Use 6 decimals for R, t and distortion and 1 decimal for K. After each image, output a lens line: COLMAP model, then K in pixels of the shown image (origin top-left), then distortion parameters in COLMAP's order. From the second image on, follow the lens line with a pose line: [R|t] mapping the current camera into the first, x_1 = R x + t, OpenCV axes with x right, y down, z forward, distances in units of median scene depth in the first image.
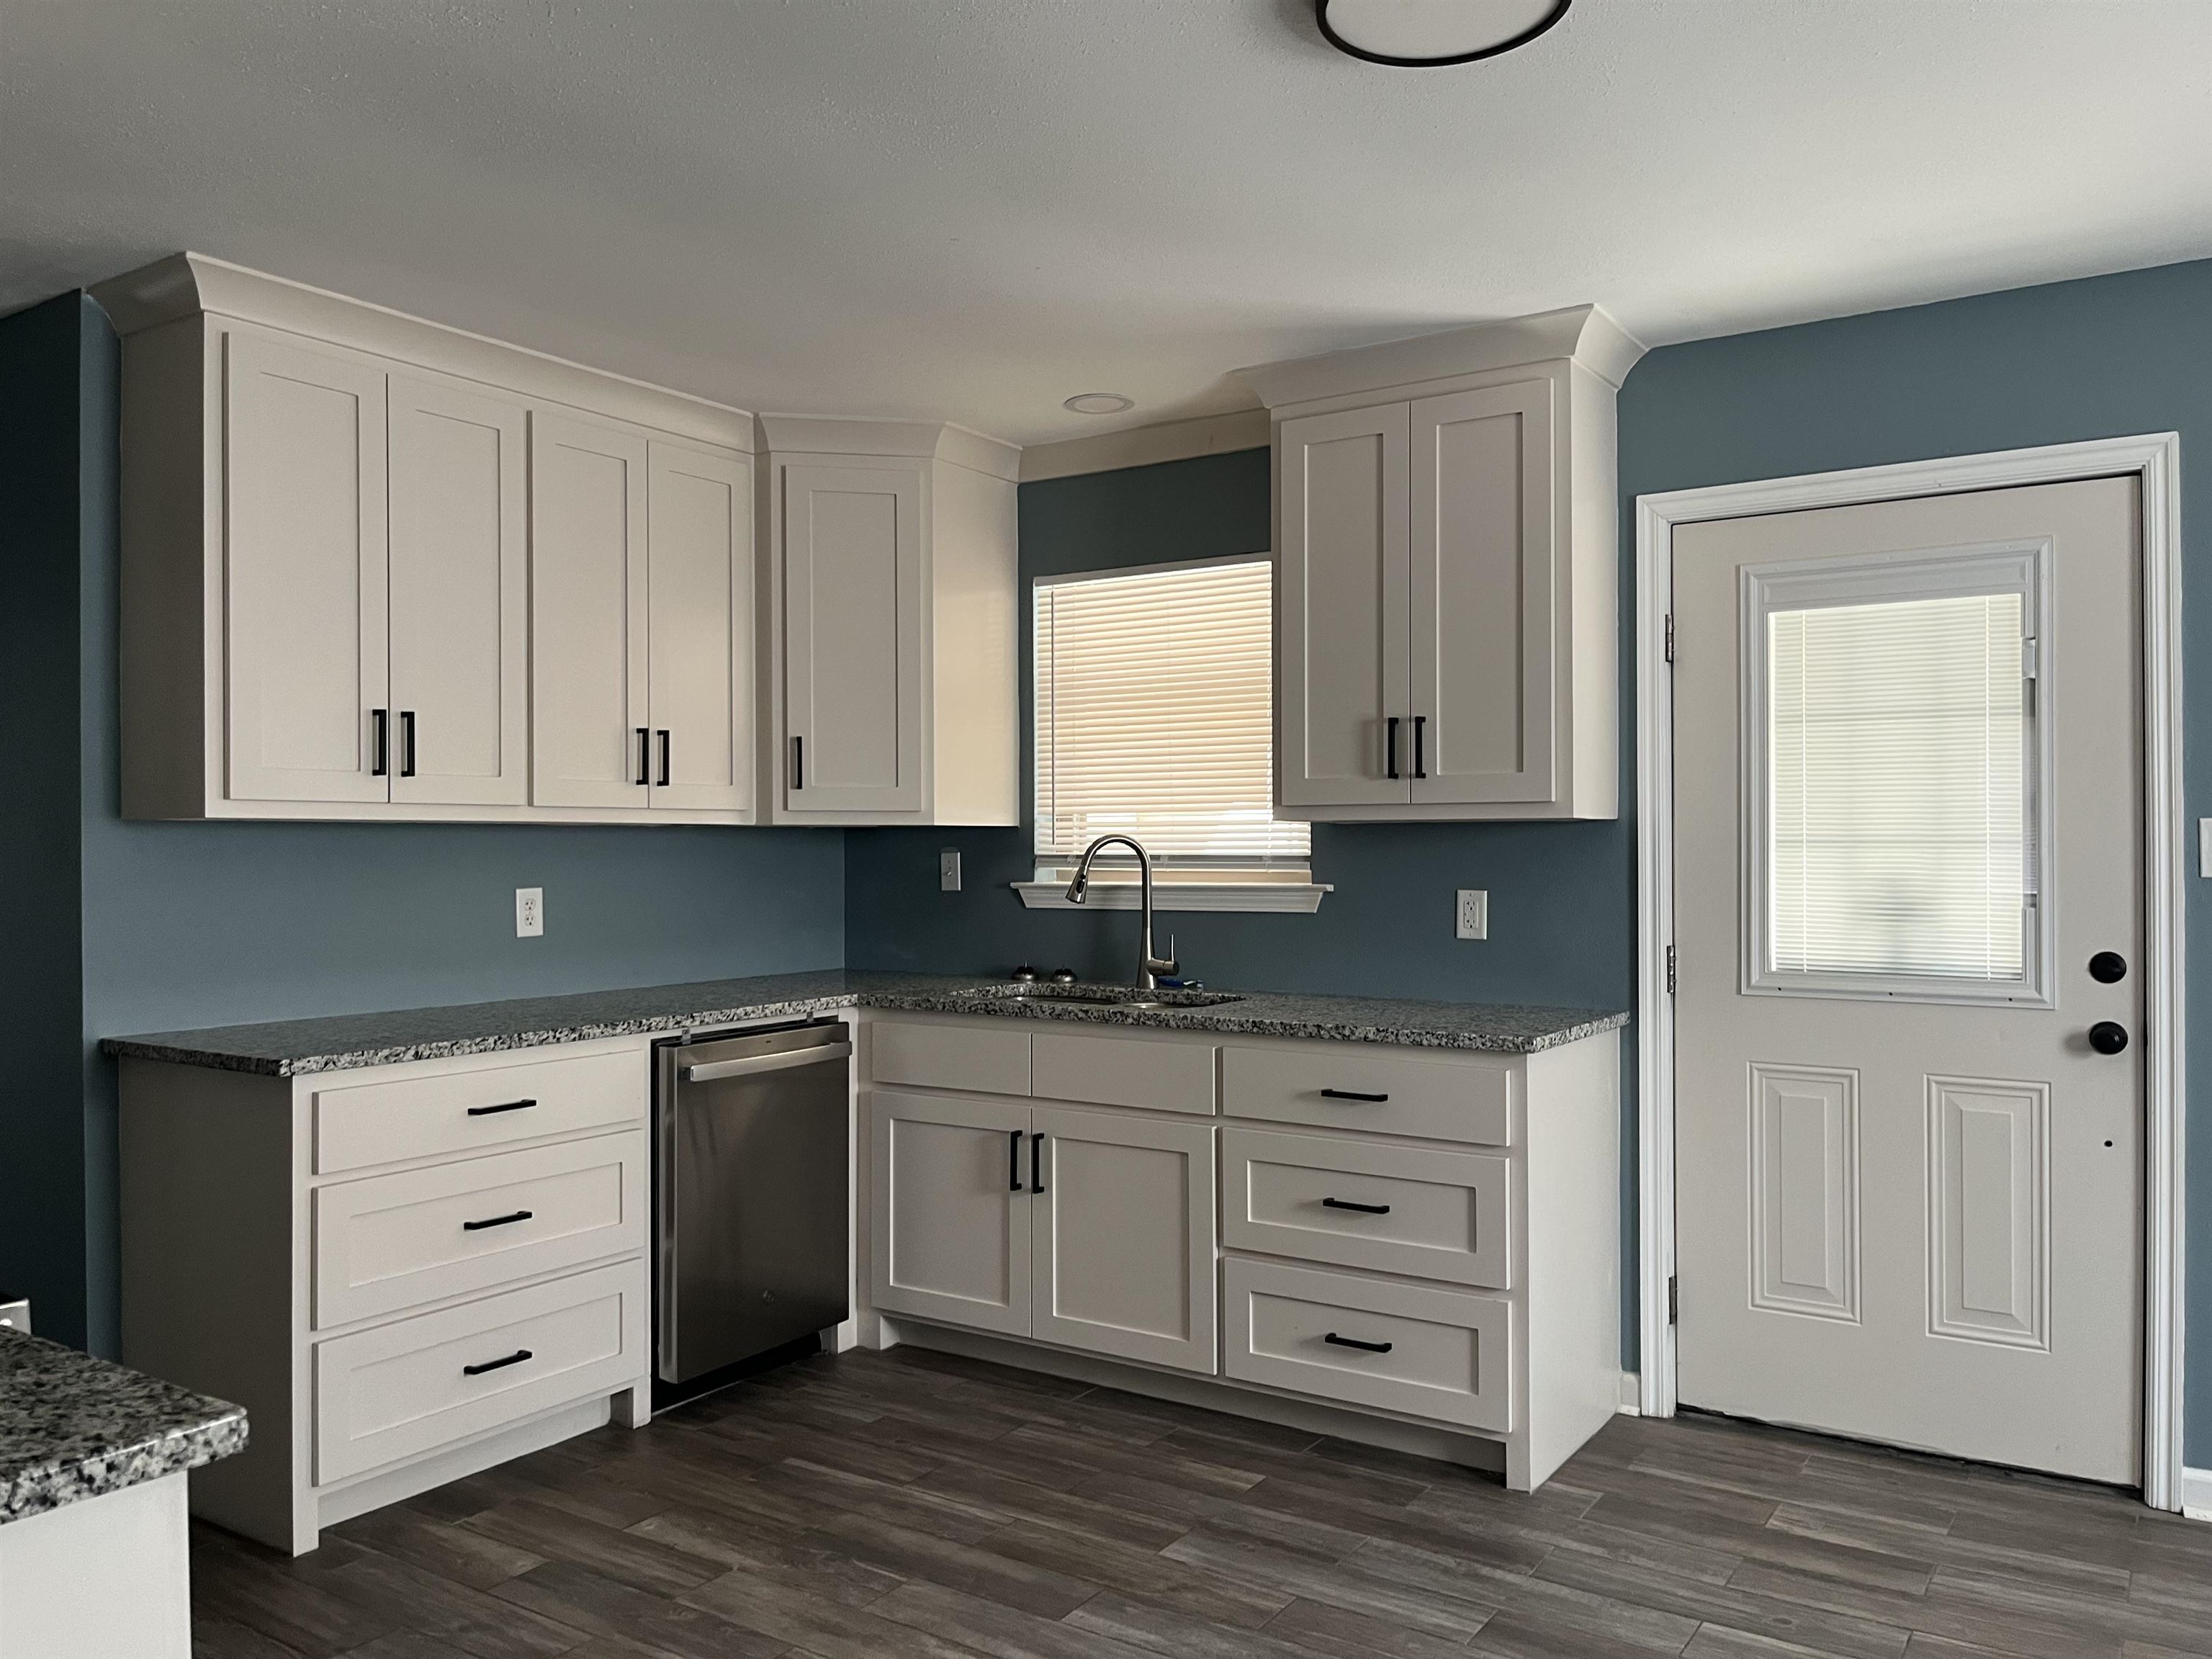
lens RADIAL K [[1668.8, 0, 1095.8], [0, 1668.8, 840.8], [0, 0, 1]] dist [0.069560, -0.099923]
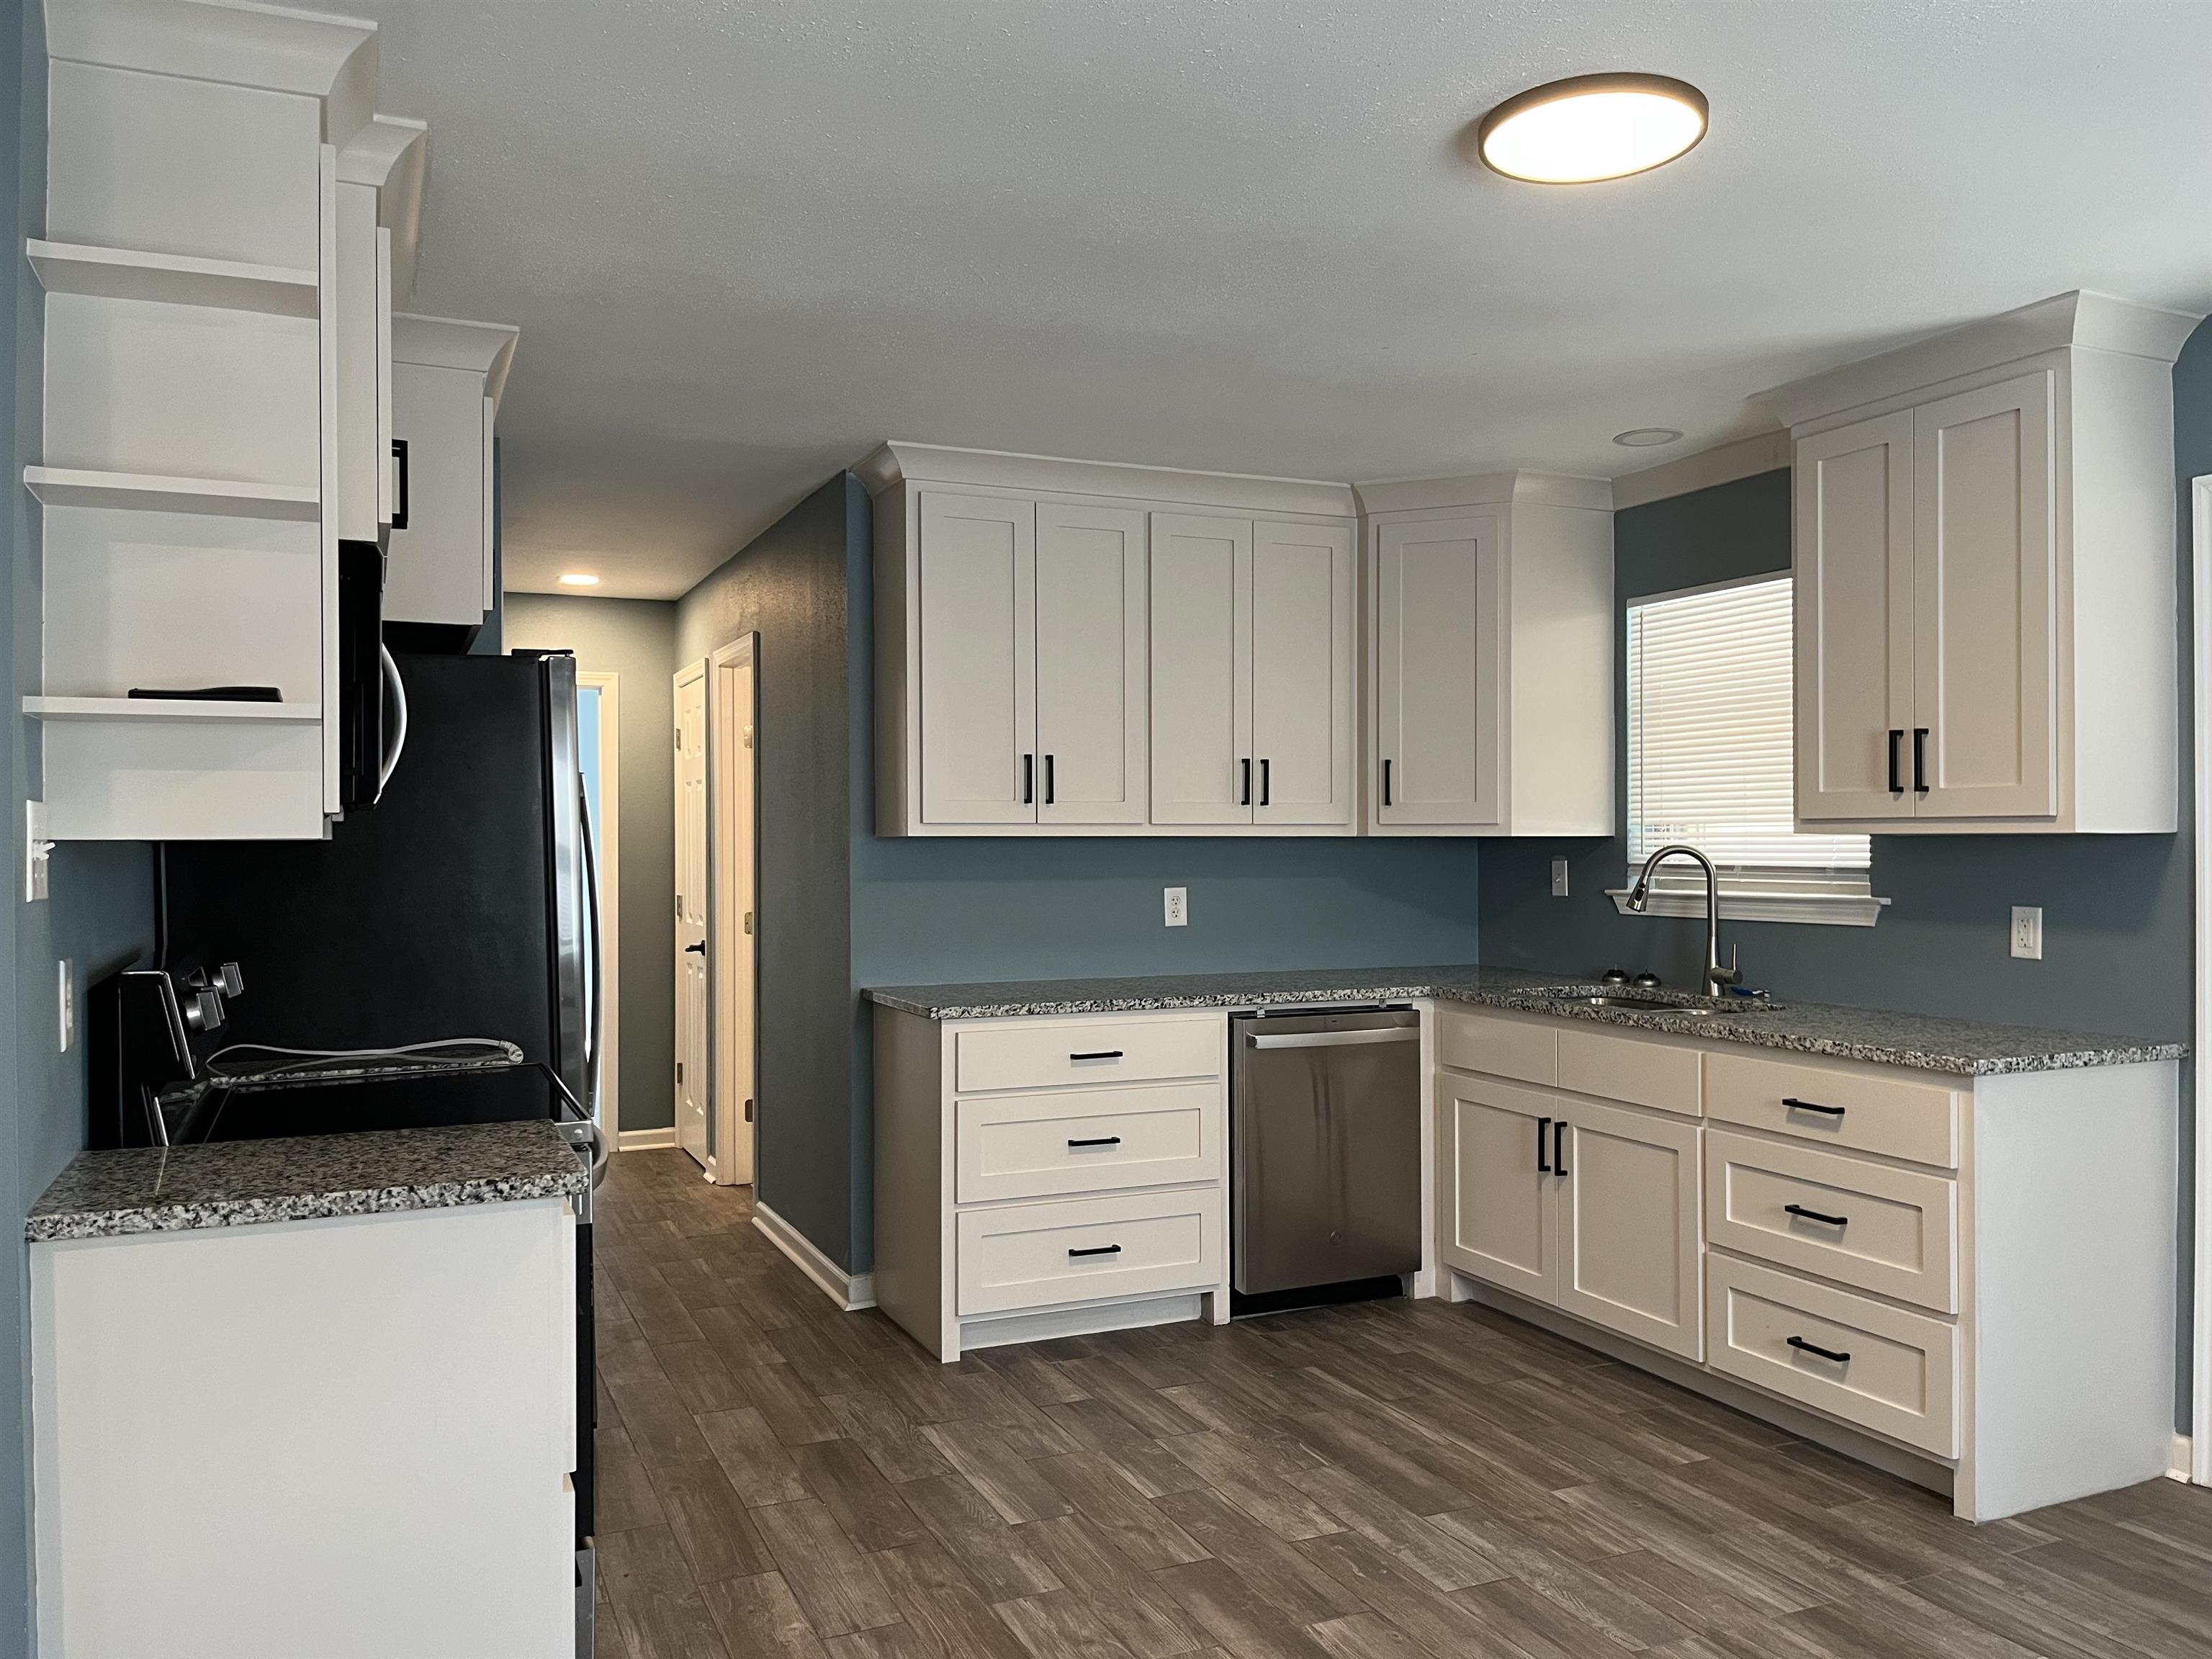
lens RADIAL K [[1664.1, 0, 1100.3], [0, 1664.1, 841.1], [0, 0, 1]] dist [0.072097, -0.099221]
pose [[0.846436, 0.000949, -0.532490, 0.319885], [0.000907, 0.999994, 0.003225, -0.012382], [0.532490, -0.003212, 0.846430, -0.090838]]
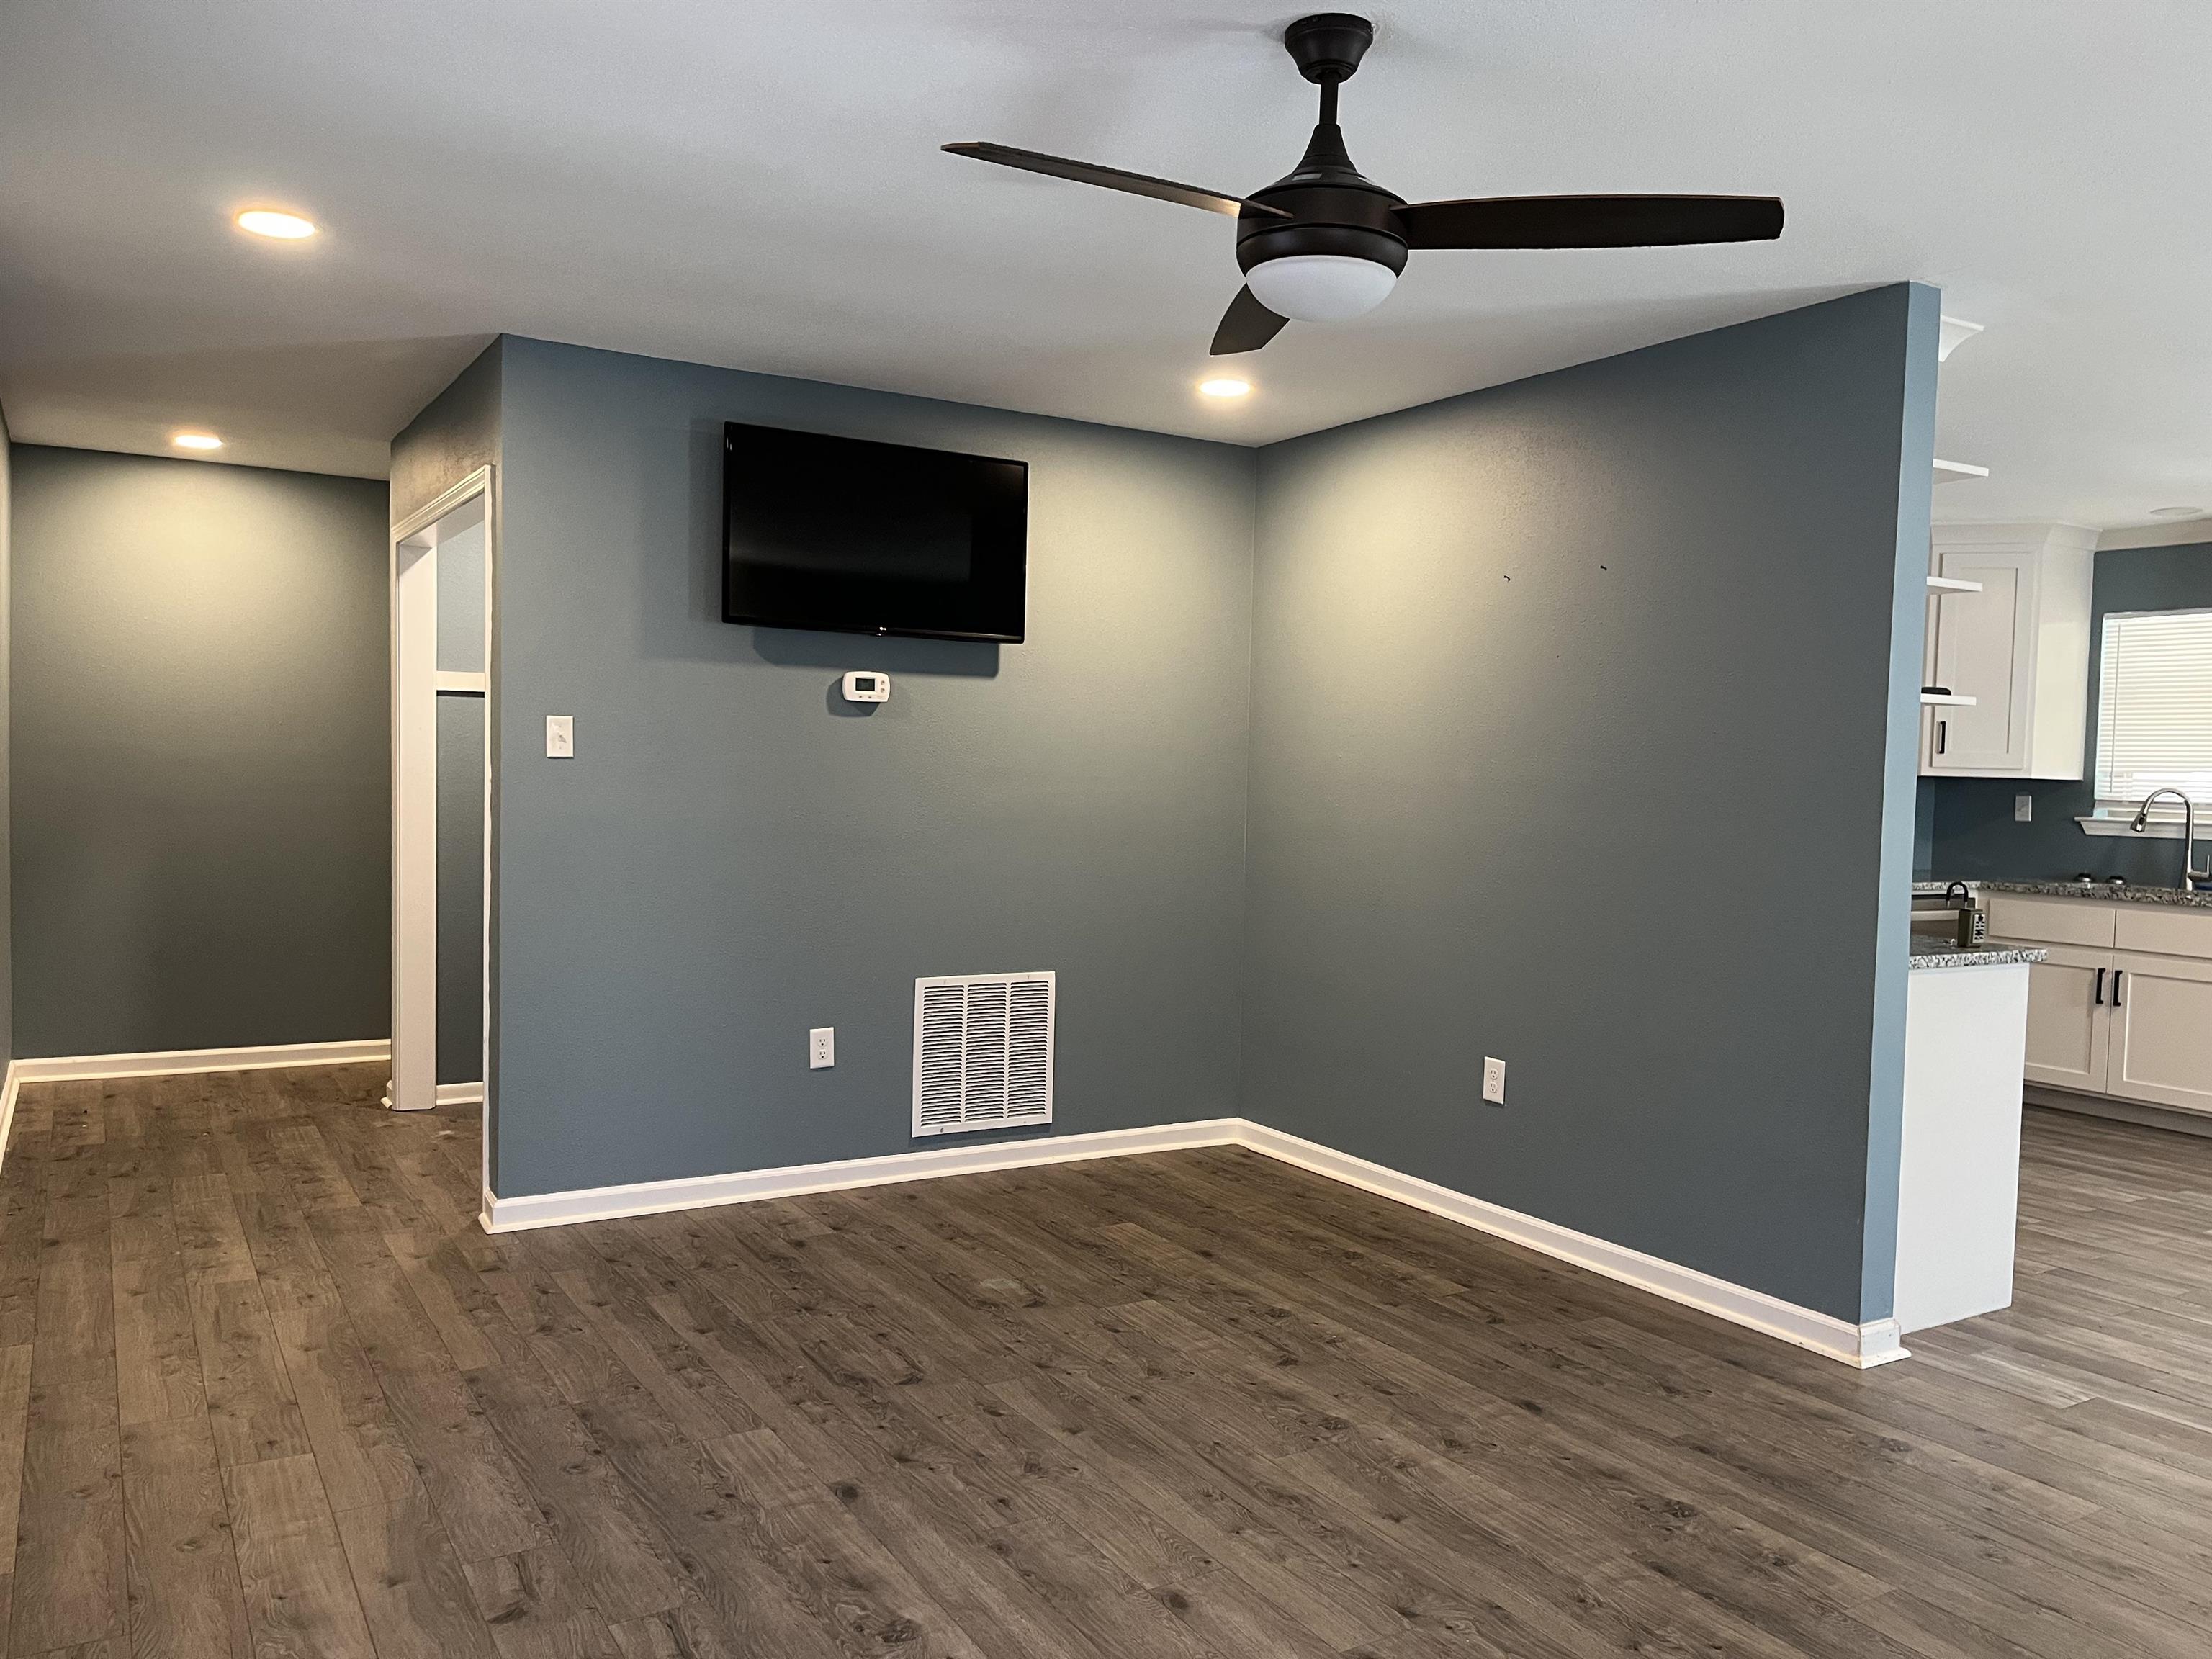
lens RADIAL K [[1662.3, 0, 1112.8], [0, 1662.3, 842.5], [0, 0, 1]] dist [0.064628, -0.097361]
pose [[0.907052, 0.046636, -0.418429, -0.266829], [-0.029507, 0.998444, 0.047316, 0.002035], [0.419984, -0.030572, 0.907016, -0.978125]]
